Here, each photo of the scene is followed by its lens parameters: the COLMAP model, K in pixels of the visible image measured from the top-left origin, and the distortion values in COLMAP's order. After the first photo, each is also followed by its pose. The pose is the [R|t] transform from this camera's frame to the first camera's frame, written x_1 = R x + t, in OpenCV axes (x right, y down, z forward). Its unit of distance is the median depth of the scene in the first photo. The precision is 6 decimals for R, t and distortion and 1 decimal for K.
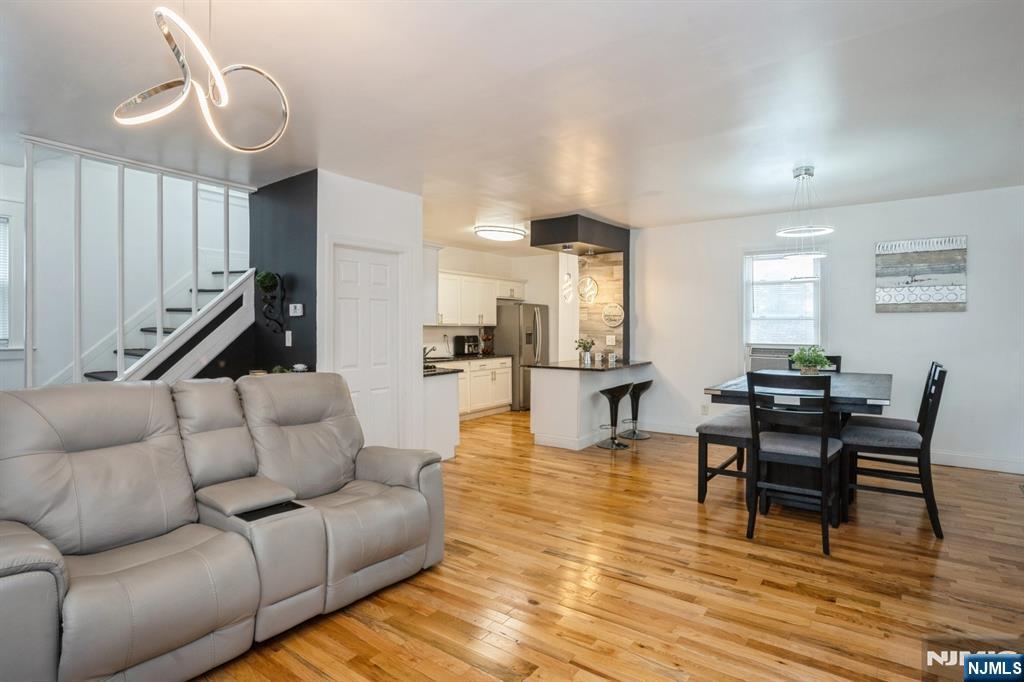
lens RADIAL K [[526.4, 0, 512.0], [0, 526.4, 341.0], [0, 0, 1]] dist [-0.002102, -0.000185]
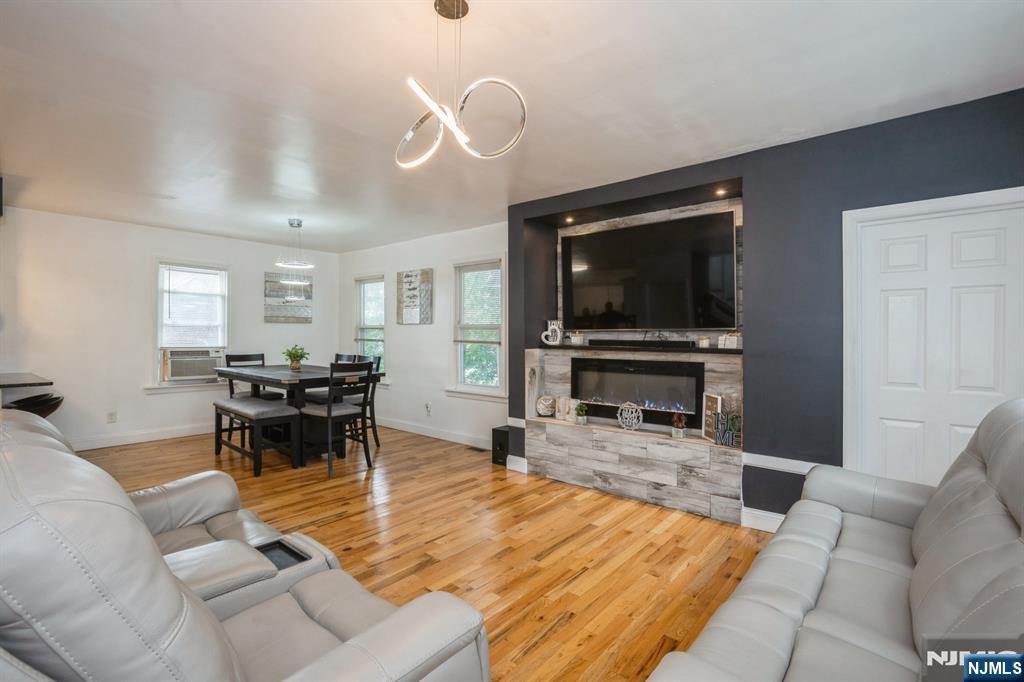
lens RADIAL K [[477.3, 0, 504.7], [0, 477.3, 336.3], [0, 0, 1]] dist [-0.001028, 0.000341]
pose [[0.101368, -0.004499, 0.994839, -0.554574], [0.018953, 0.999817, 0.002591, -0.007868], [-0.994668, 0.018593, 0.101434, 0.254505]]
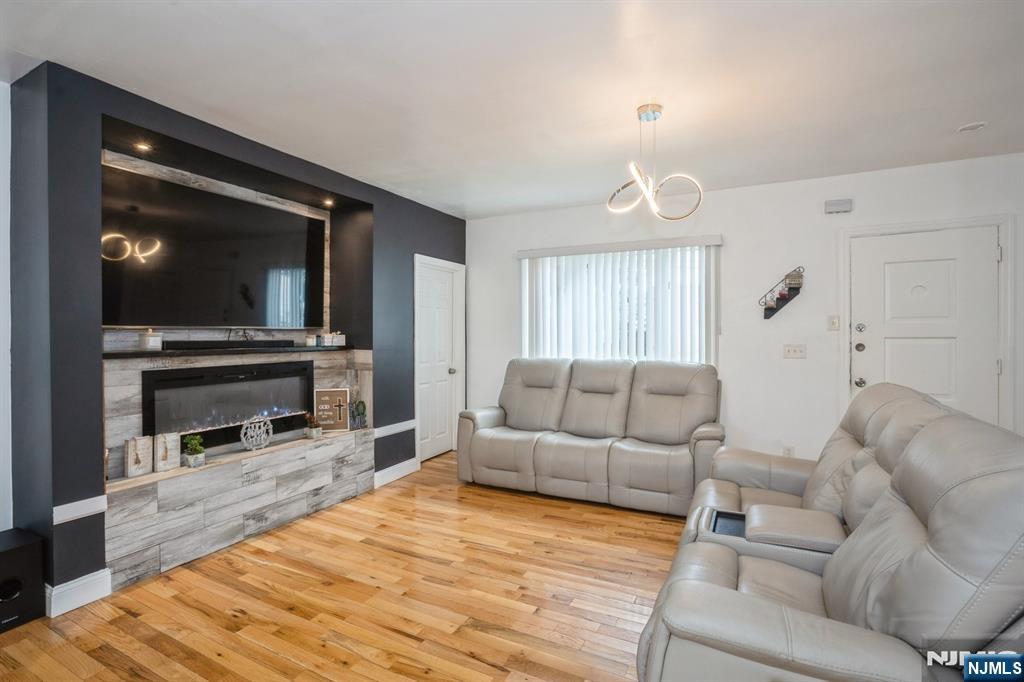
lens RADIAL K [[477.3, 0, 504.7], [0, 477.3, 336.3], [0, 0, 1]] dist [-0.001028, 0.000341]
pose [[-0.992821, -0.000236, -0.119605, 0.028458], [-0.003014, 0.999730, 0.023052, -0.017148], [0.119568, 0.023247, -0.992554, 0.845434]]
